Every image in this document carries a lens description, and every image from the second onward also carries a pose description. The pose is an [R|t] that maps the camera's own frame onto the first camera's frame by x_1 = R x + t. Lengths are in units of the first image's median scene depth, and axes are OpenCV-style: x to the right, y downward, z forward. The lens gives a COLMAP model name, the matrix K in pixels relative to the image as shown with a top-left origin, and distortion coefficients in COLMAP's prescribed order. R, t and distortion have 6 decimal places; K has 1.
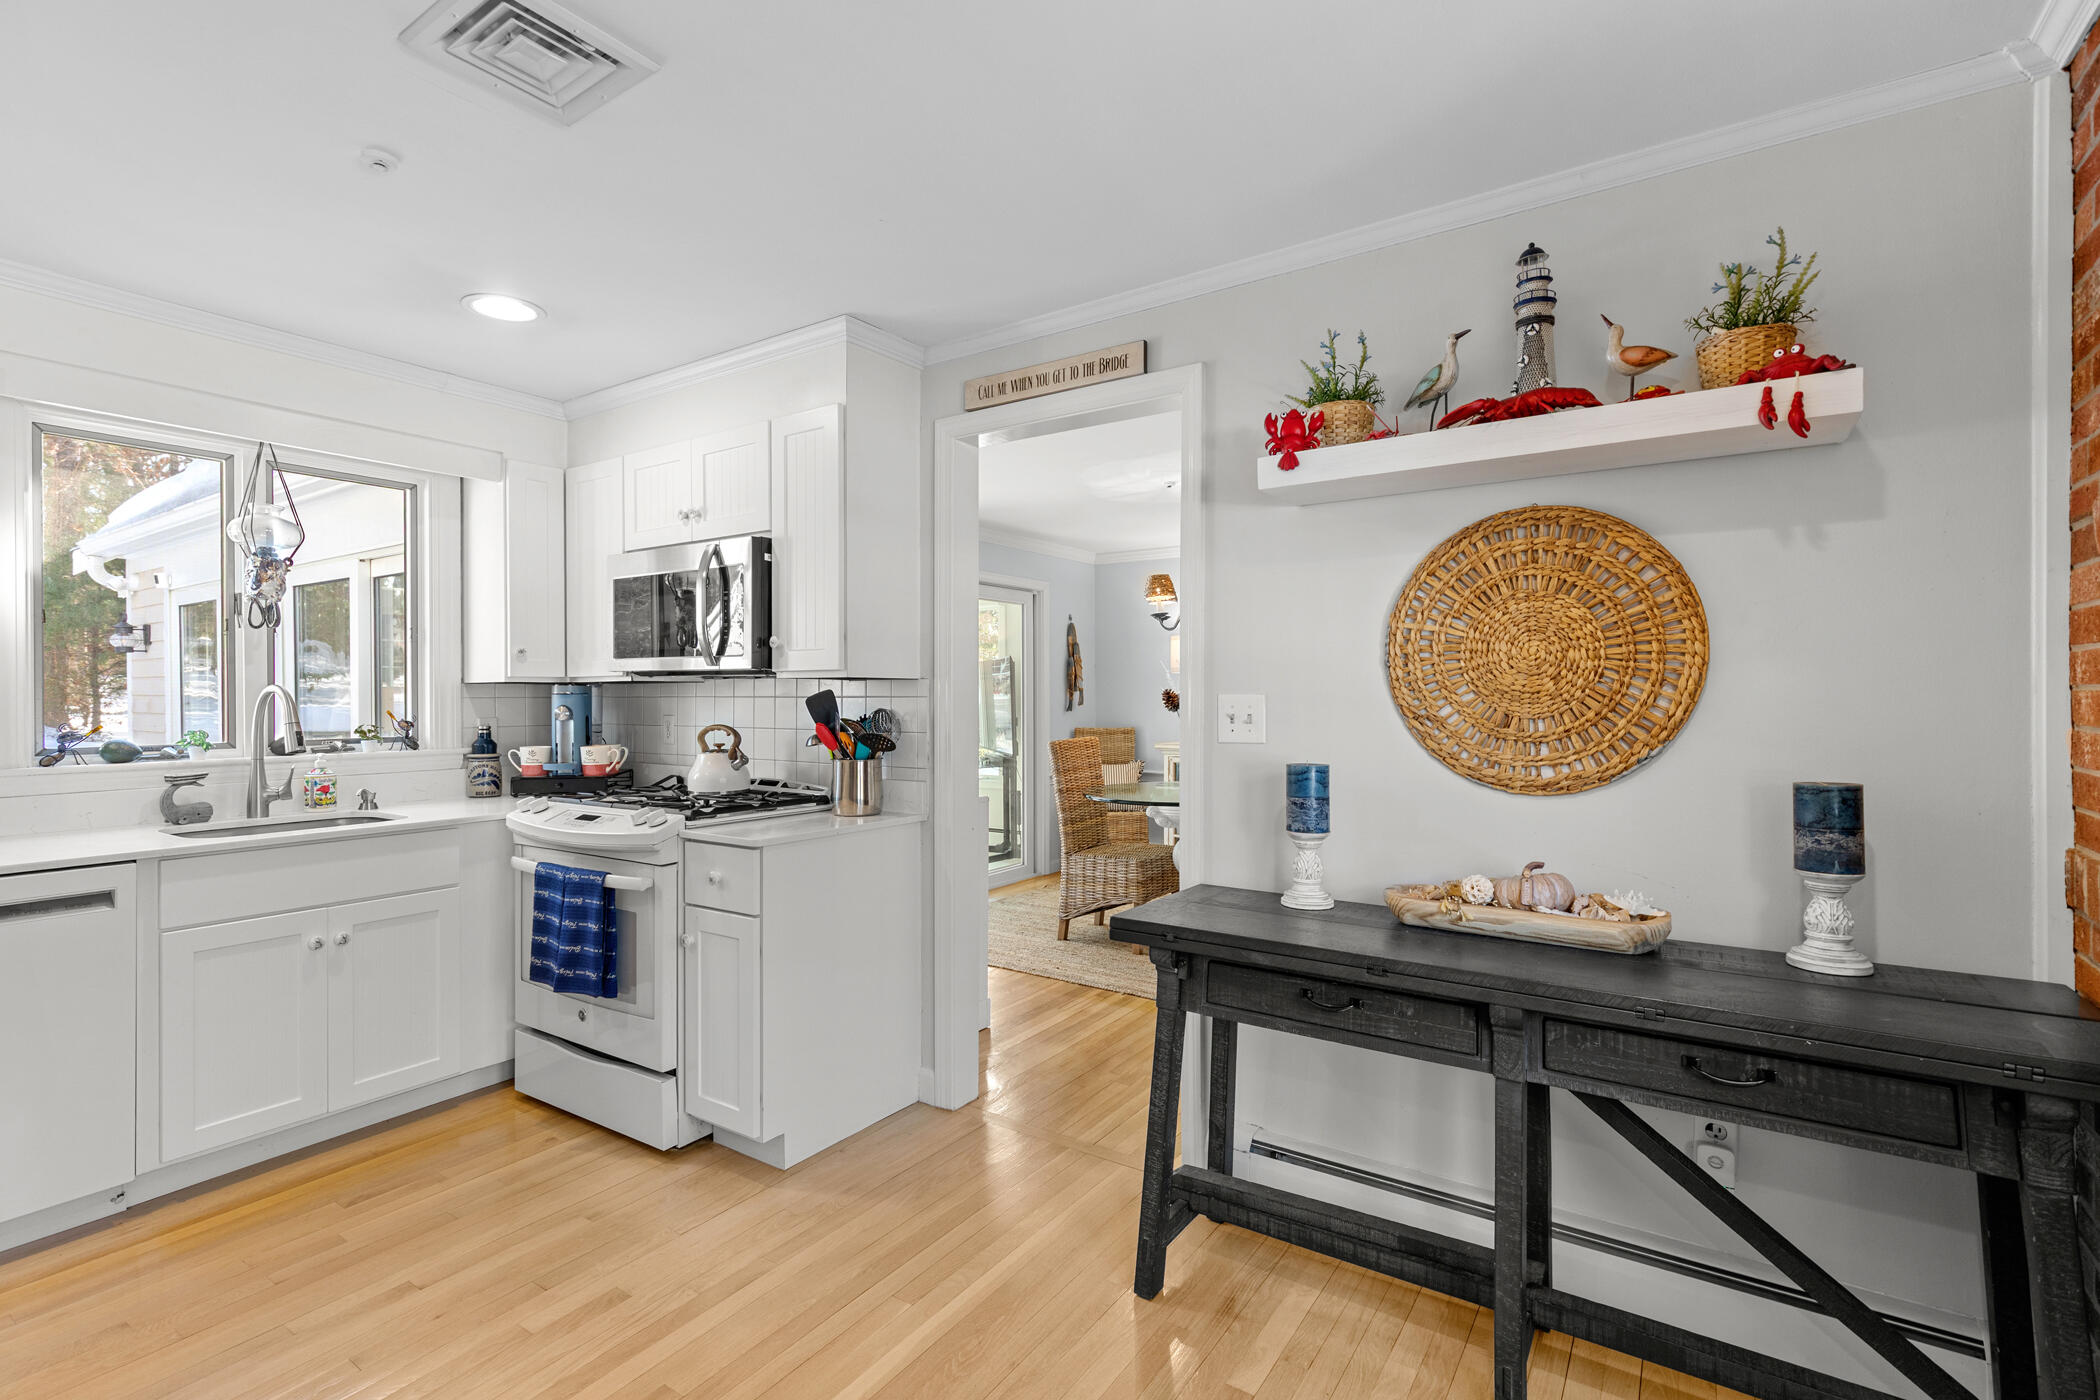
lens RADIAL K [[942.0, 0, 1050.0], [0, 942.0, 700.0], [0, 0, 1]] dist [0.013489, 0.000018]
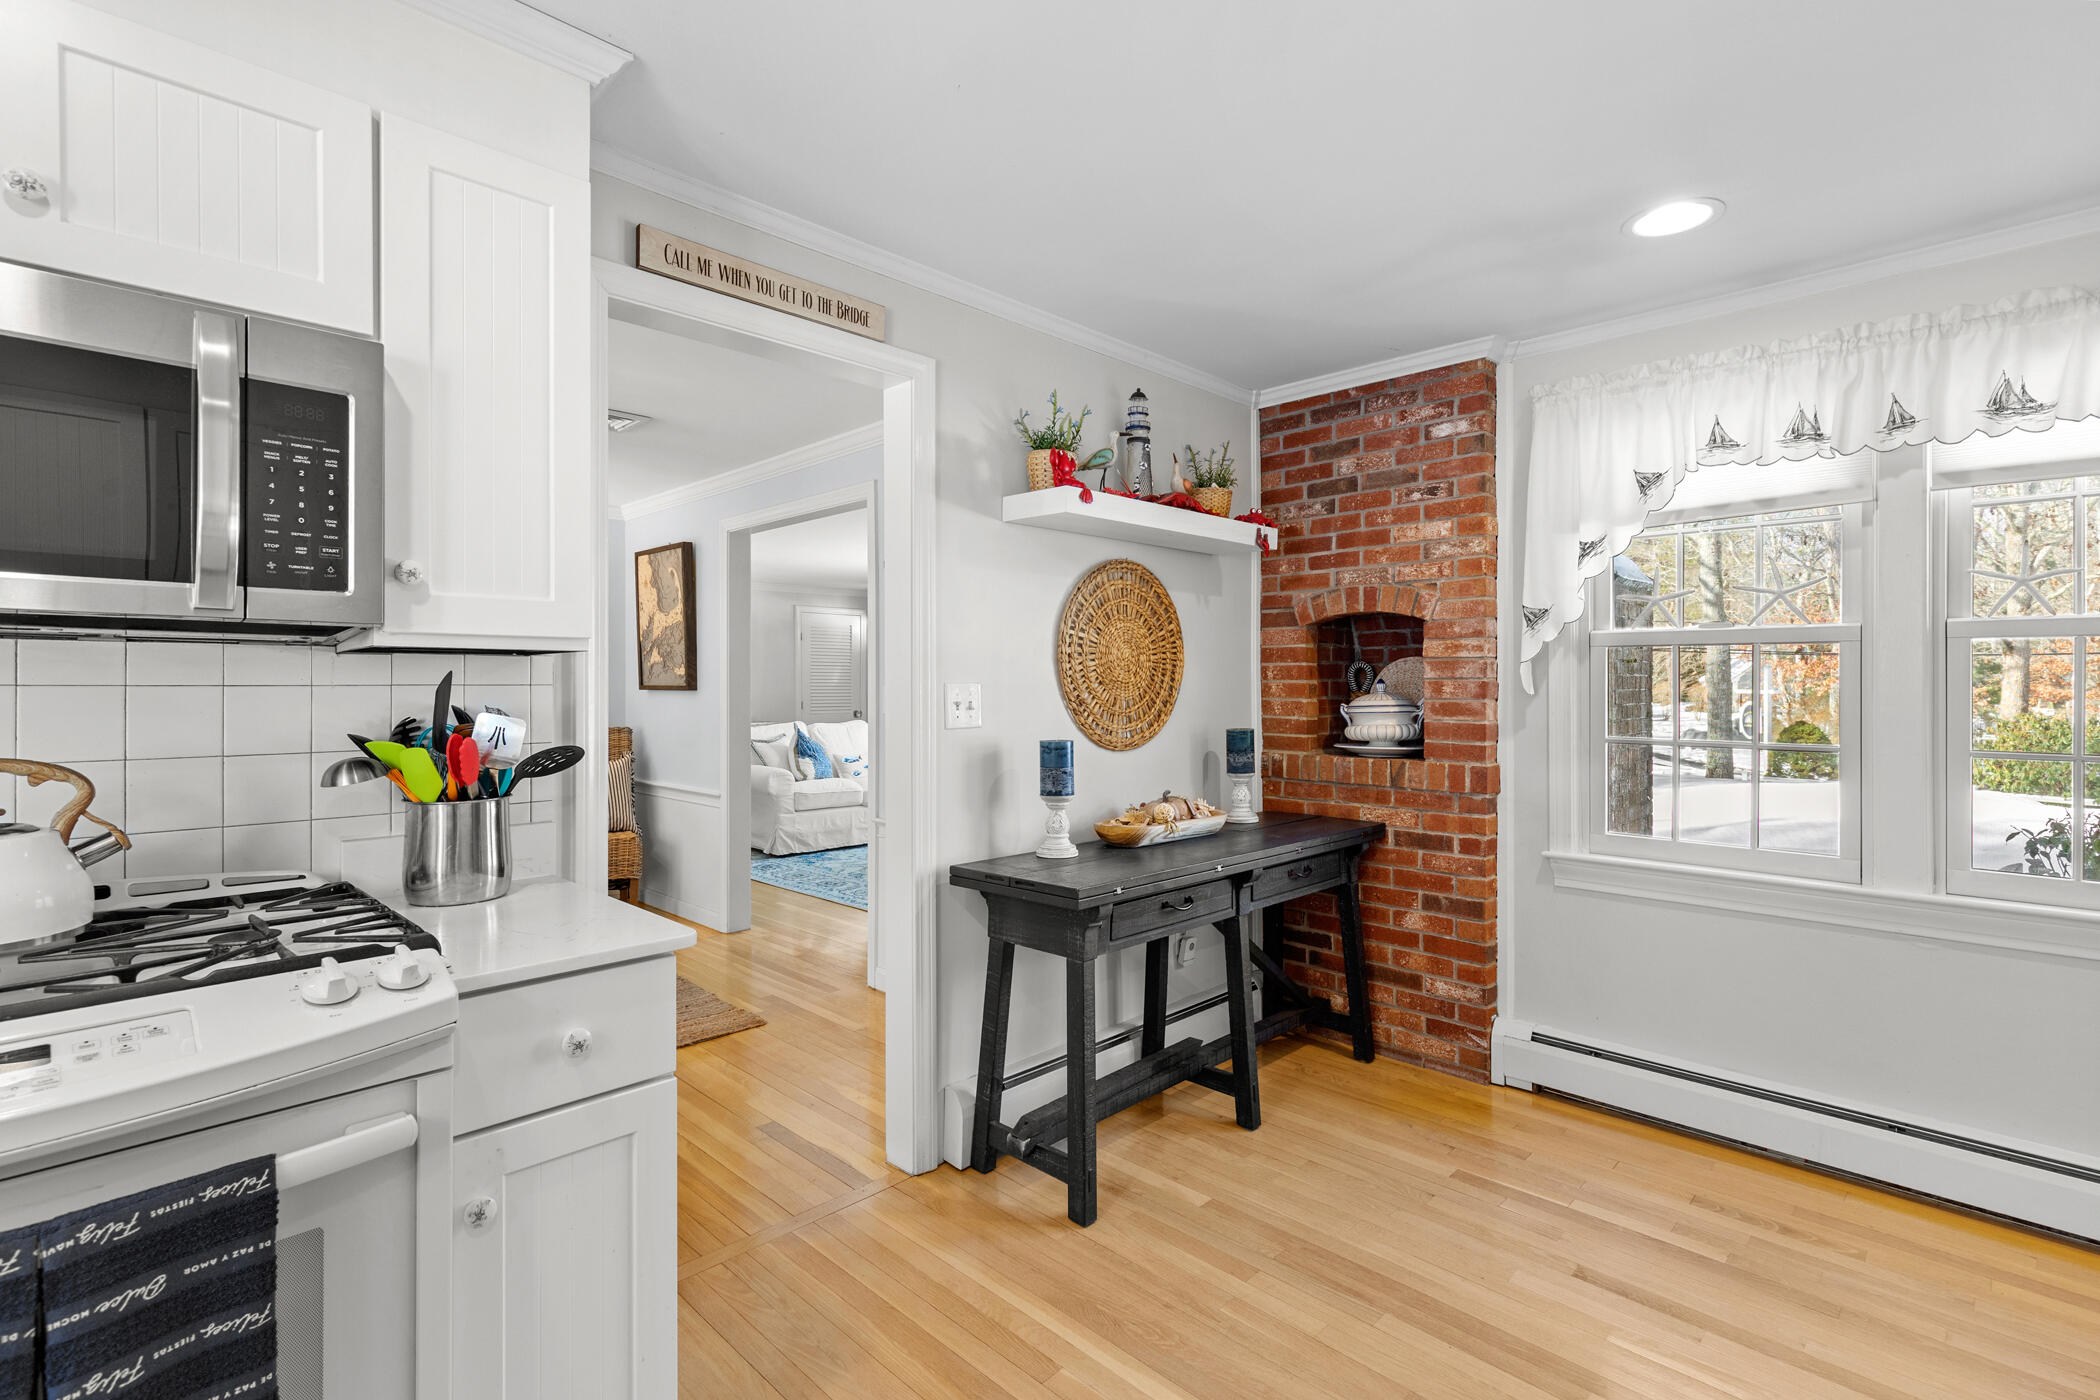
lens RADIAL K [[977.1, 0, 1054.7], [0, 977.1, 688.2], [0, 0, 1]] dist [0.001158, 0.000233]
pose [[0.183590, 0.002967, 0.982999, -0.813144], [0.011970, 0.999915, -0.005254, 0.006231], [-0.982930, 0.012731, 0.183538, 0.647125]]
